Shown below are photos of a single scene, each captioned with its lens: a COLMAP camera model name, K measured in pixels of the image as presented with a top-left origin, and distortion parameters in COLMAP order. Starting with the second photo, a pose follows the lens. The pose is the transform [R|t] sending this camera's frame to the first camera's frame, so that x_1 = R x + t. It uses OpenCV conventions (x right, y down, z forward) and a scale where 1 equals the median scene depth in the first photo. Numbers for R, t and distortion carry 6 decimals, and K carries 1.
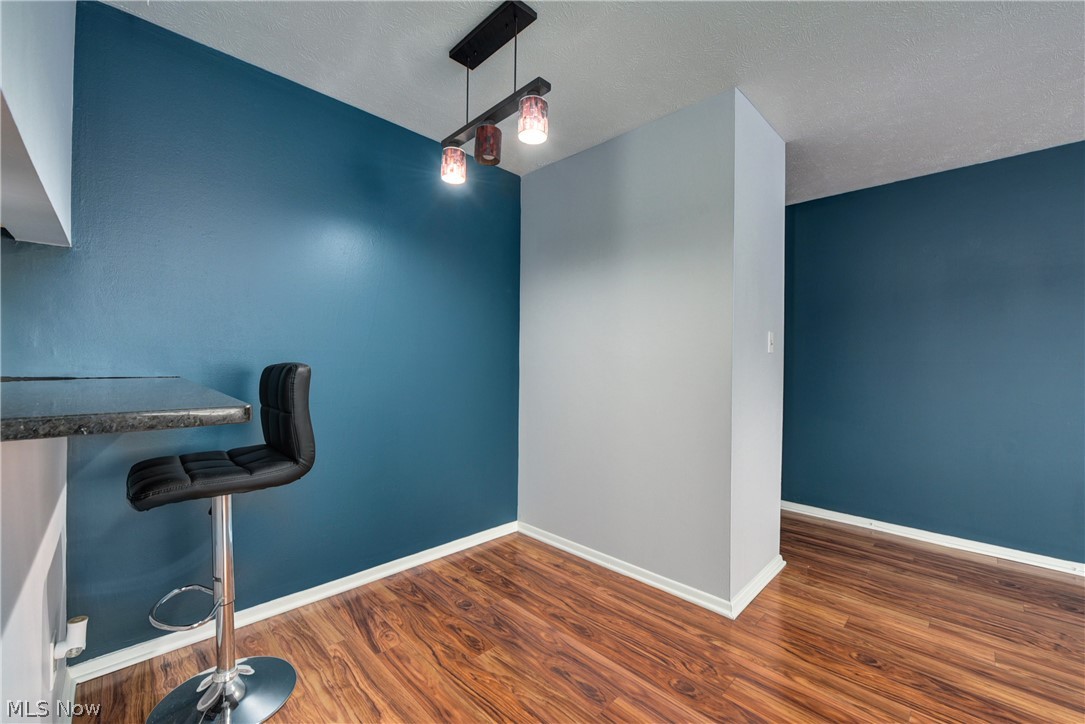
lens RADIAL K [[434.3, 0, 544.6], [0, 434.3, 362.3], [0, 0, 1]] dist [-0.007262, -0.001249]
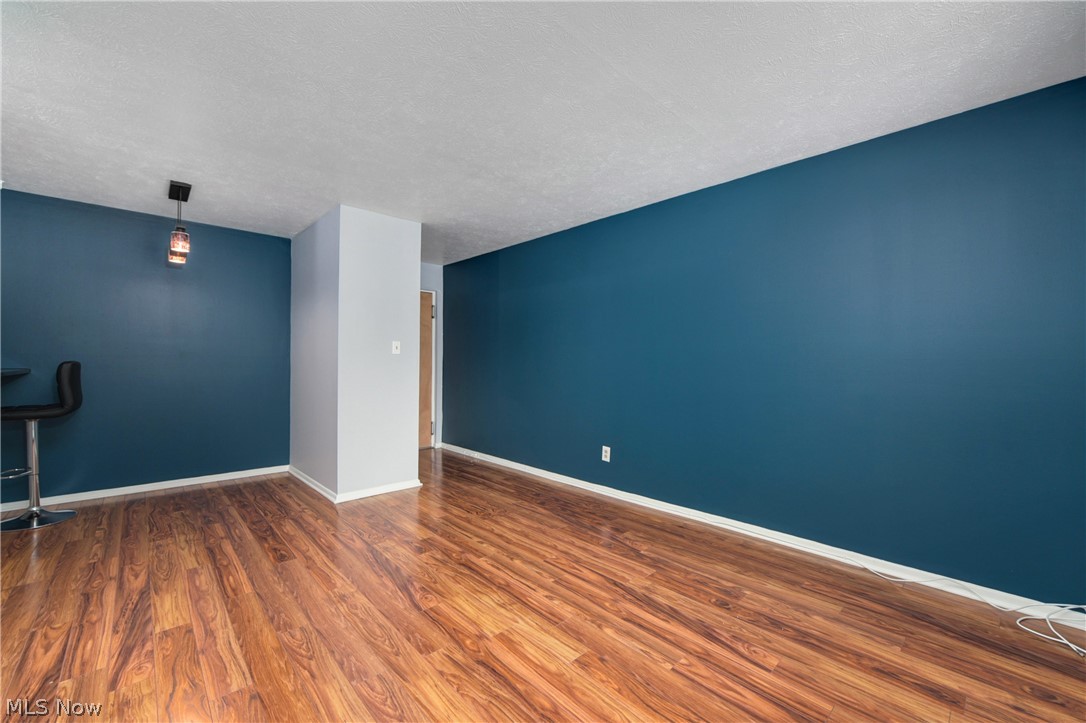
lens RADIAL K [[434.7, 0, 544.2], [0, 434.7, 346.8], [0, 0, 1]] dist [-0.007262, -0.001249]
pose [[0.999634, -0.006461, -0.026261, 1.294613], [0.005544, 0.999377, -0.034855, 0.013408], [0.026470, 0.034696, 0.999047, -0.757144]]
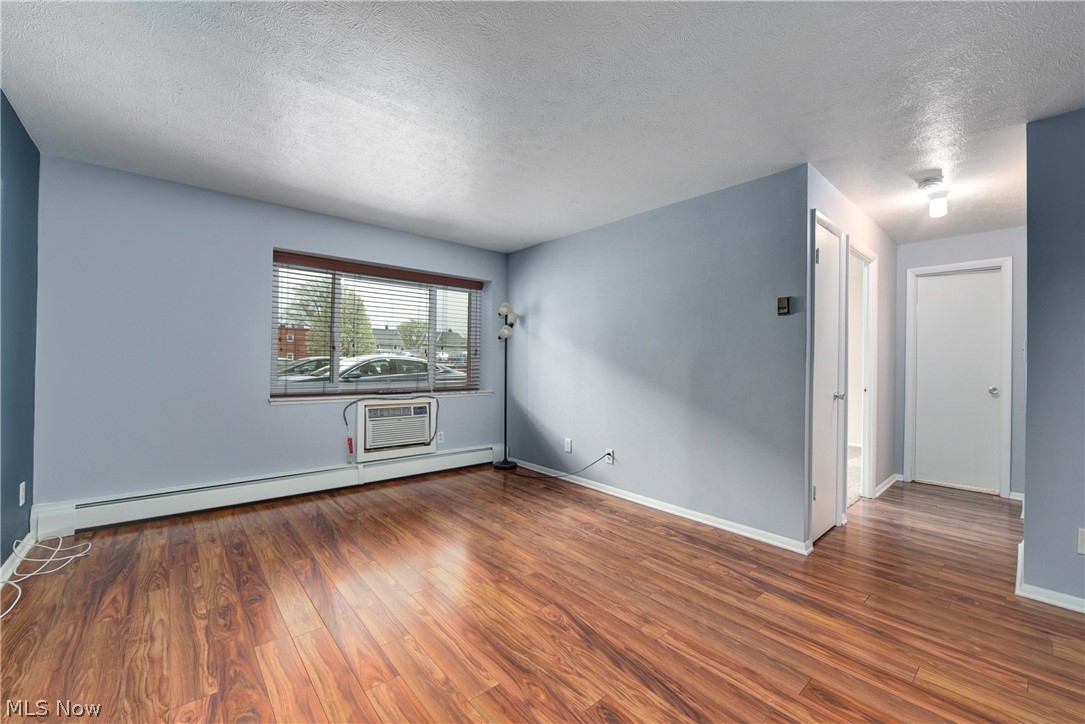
lens RADIAL K [[434.3, 0, 544.6], [0, 434.3, 361.0], [0, 0, 1]] dist [-0.007262, -0.001249]
pose [[-0.997448, -0.027258, 0.065993, 0.958690], [-0.027536, 0.999615, -0.003311, 0.010571], [-0.065877, -0.005120, -0.997815, 1.249535]]
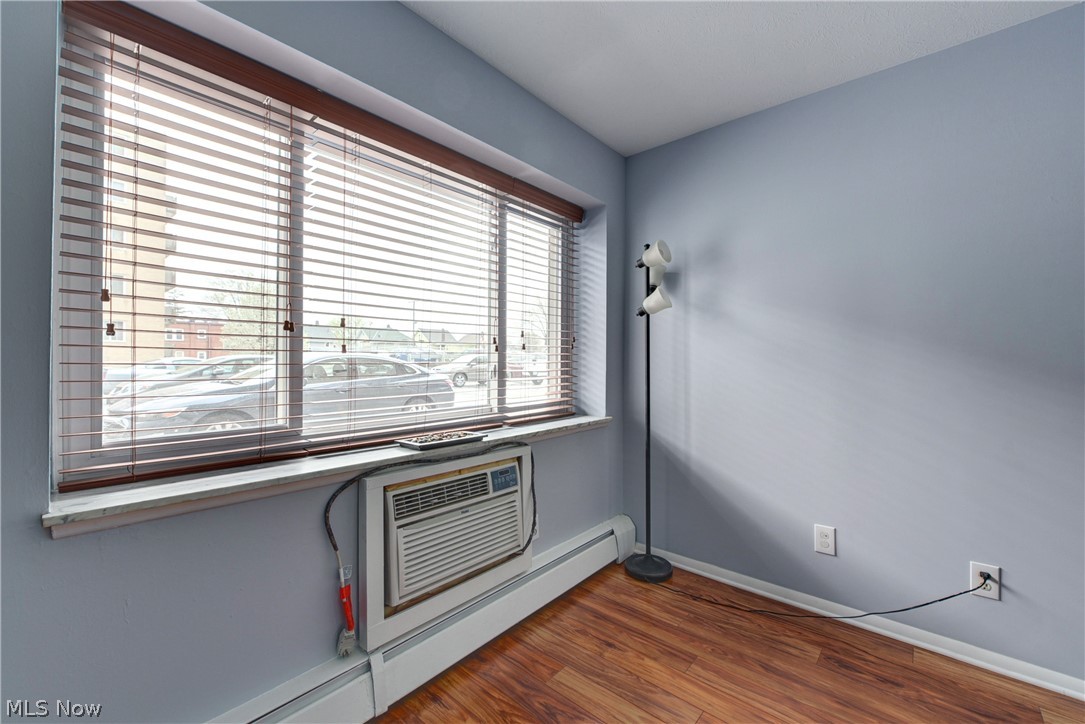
lens RADIAL K [[434.3, 0, 543.1], [0, 434.3, 360.6], [0, 0, 1]] dist [-0.007262, -0.001249]
pose [[-0.997439, -0.018617, -0.069059, 1.686242], [-0.018537, 0.999827, -0.001798, 0.017056], [0.069081, -0.000514, -0.997611, 0.073989]]
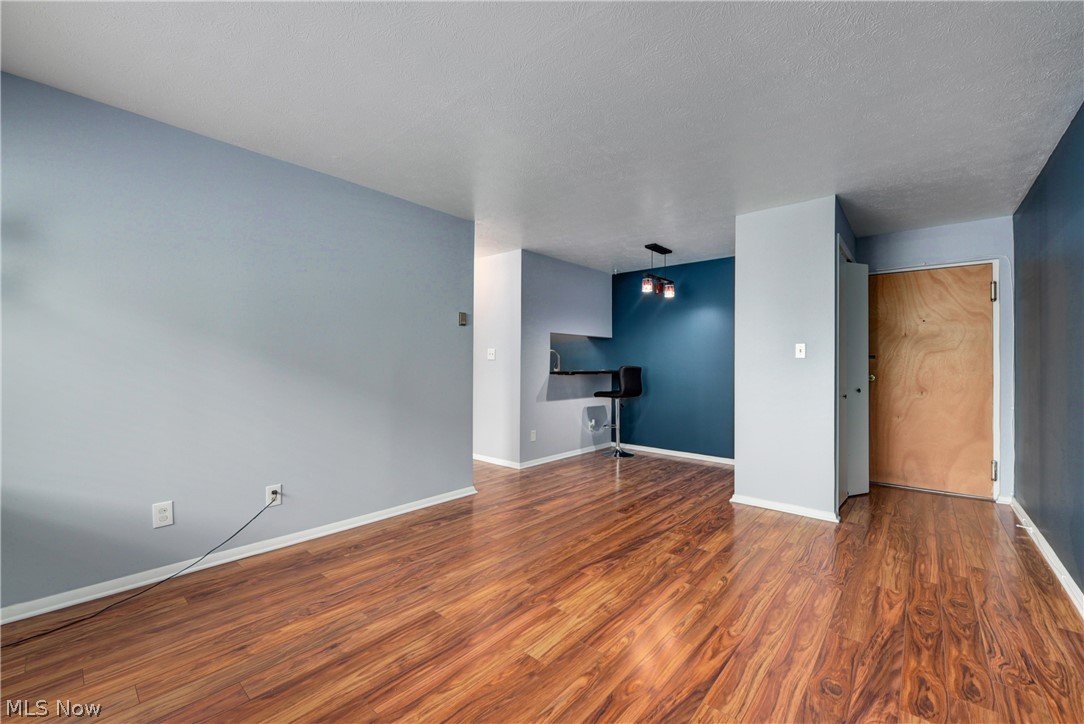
lens RADIAL K [[433.9, 0, 544.2], [0, 433.9, 361.5], [0, 0, 1]] dist [-0.007262, -0.001249]
pose [[0.071266, -0.017279, -0.997308, 2.175133], [-0.006614, 0.999820, -0.017795, 0.023001], [0.997435, 0.007864, 0.071139, 0.049240]]
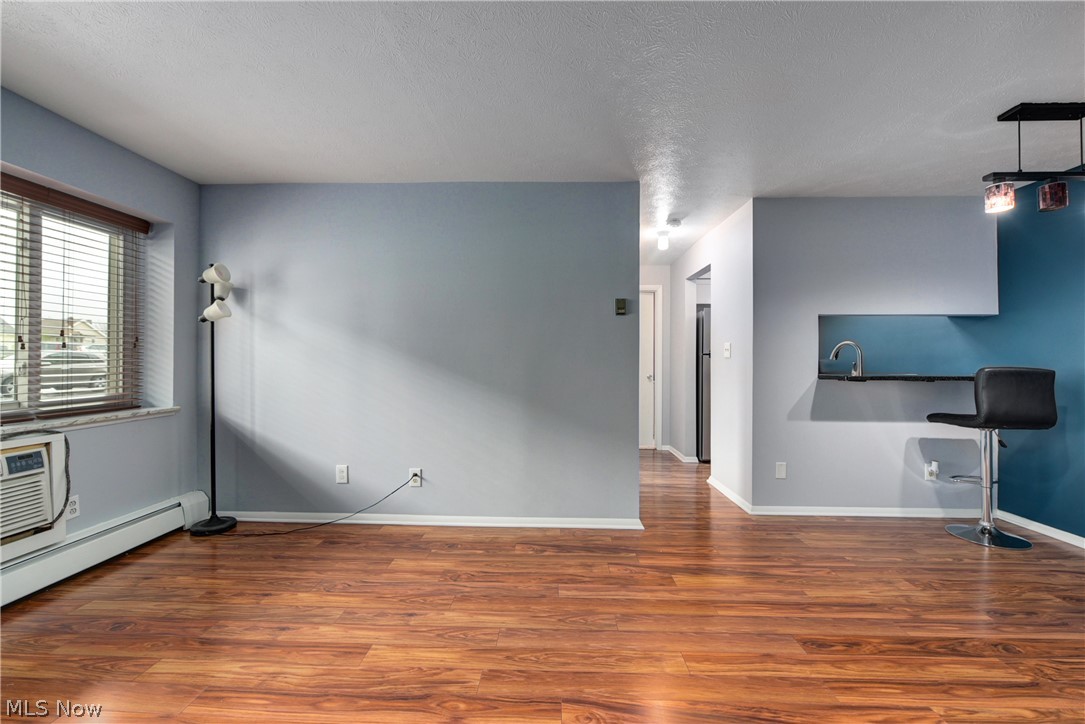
lens RADIAL K [[434.3, 0, 544.6], [0, 434.3, 360.1], [0, 0, 1]] dist [-0.007262, -0.001249]
pose [[-0.724110, -0.019221, -0.689417, 1.515505], [-0.015530, 0.999813, -0.011564, 0.015585], [0.689510, 0.002333, -0.724272, 0.731530]]
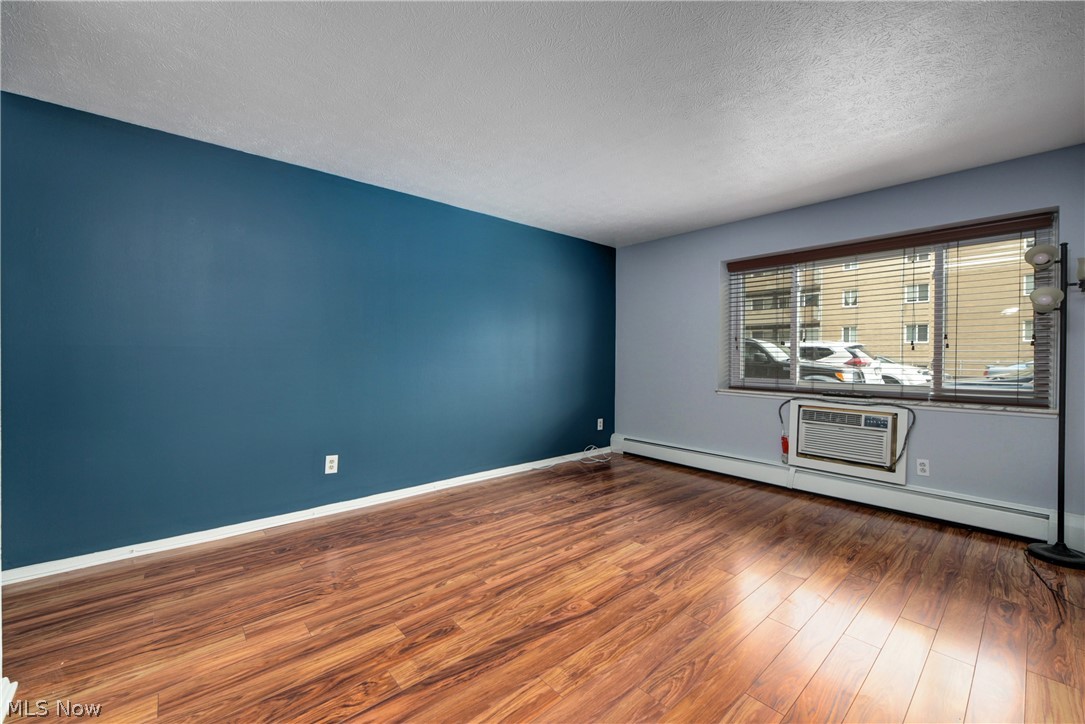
lens RADIAL K [[434.3, 0, 544.2], [0, 434.3, 360.3], [0, 0, 1]] dist [-0.007262, -0.001249]
pose [[0.061631, -0.025128, 0.997783, 0.035166], [-0.004755, 0.999664, 0.025469, -0.000196], [-0.998088, -0.006315, 0.061491, 0.295901]]
